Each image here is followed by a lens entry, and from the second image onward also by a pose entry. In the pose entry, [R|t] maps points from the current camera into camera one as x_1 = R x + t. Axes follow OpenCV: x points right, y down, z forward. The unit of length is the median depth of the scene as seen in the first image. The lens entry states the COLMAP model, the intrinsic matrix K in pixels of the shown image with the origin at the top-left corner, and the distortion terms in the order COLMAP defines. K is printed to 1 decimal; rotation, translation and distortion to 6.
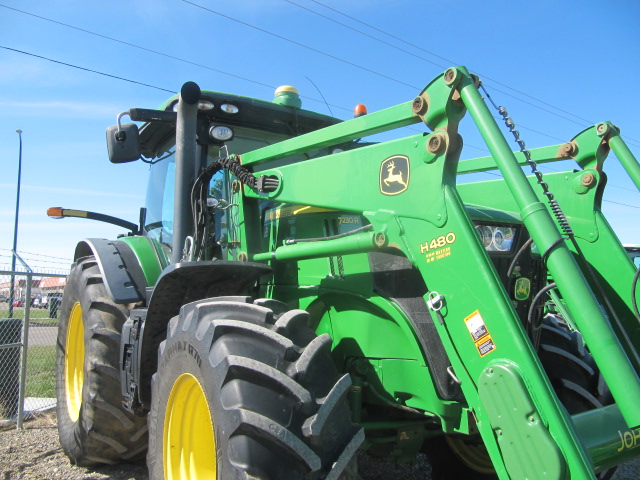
lens RADIAL K [[527.4, 0, 320.4], [0, 527.4, 238.6], [0, 0, 1]] dist [-0.056089, 0.021075]
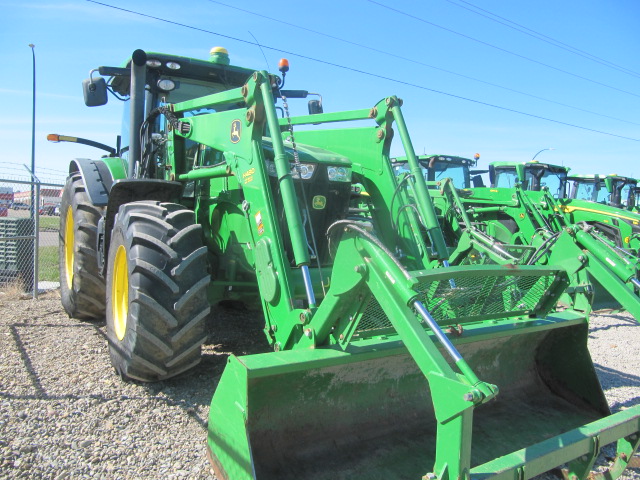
lens RADIAL K [[527.4, 0, 319.0], [0, 527.4, 240.9], [0, 0, 1]] dist [-0.056089, 0.021075]
pose [[0.998744, 0.038280, -0.032314, 0.292906], [-0.032670, 0.986713, 0.159152, -0.031611], [0.037977, -0.157897, 0.986725, -0.430160]]
